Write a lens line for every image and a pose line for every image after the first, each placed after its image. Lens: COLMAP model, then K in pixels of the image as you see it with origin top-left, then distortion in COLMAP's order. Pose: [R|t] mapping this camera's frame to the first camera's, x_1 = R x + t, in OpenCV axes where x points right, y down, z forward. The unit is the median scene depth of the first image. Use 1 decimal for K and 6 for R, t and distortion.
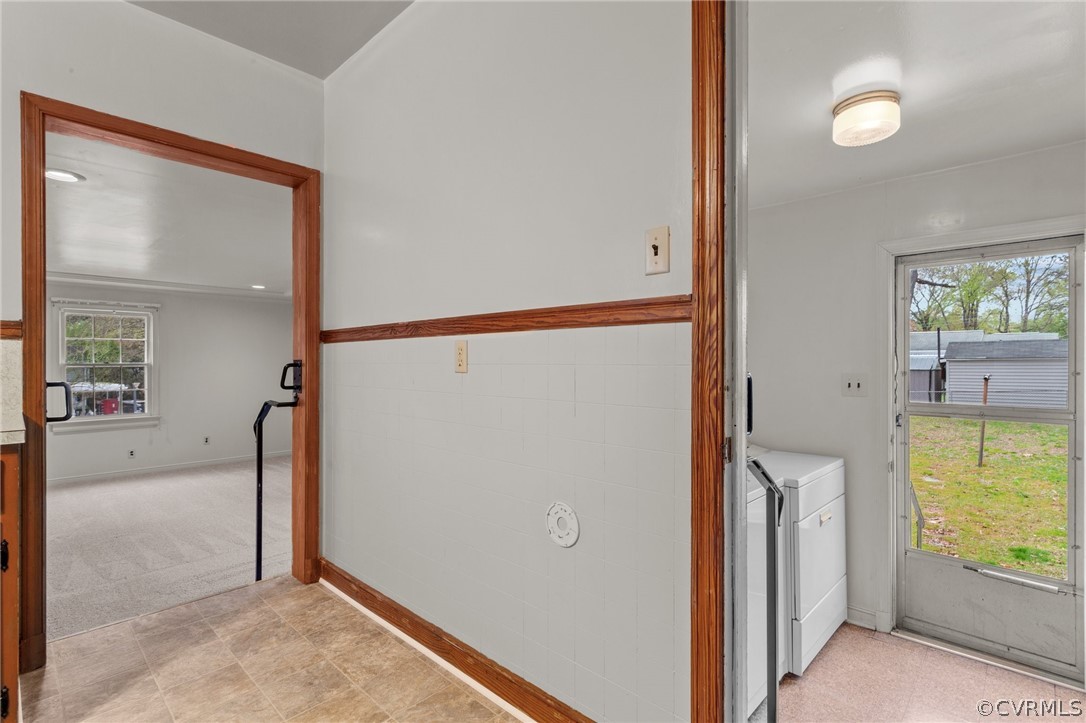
lens RADIAL K [[514.0, 0, 551.5], [0, 514.0, 361.7], [0, 0, 1]] dist [-0.002773, 0.002452]
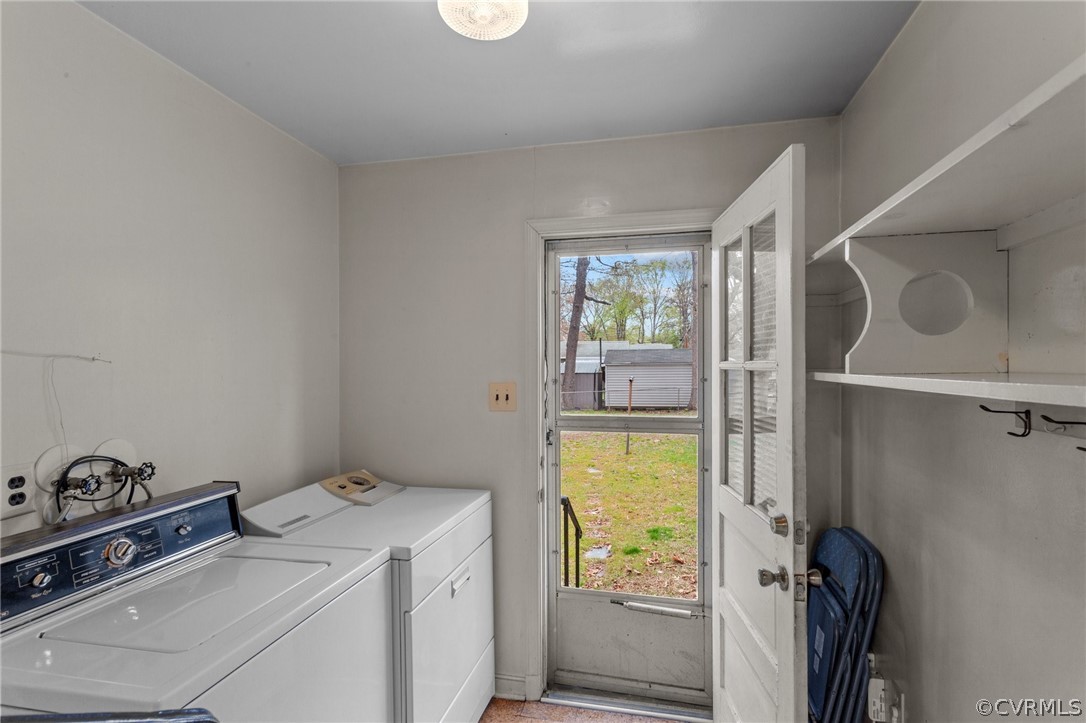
lens RADIAL K [[514.0, 0, 547.7], [0, 514.0, 364.6], [0, 0, 1]] dist [-0.002773, 0.002452]
pose [[0.856814, -0.000607, 0.515626, 0.115353], [0.002547, 0.999992, -0.003055, -0.001058], [-0.515620, 0.003931, 0.856808, 0.135571]]
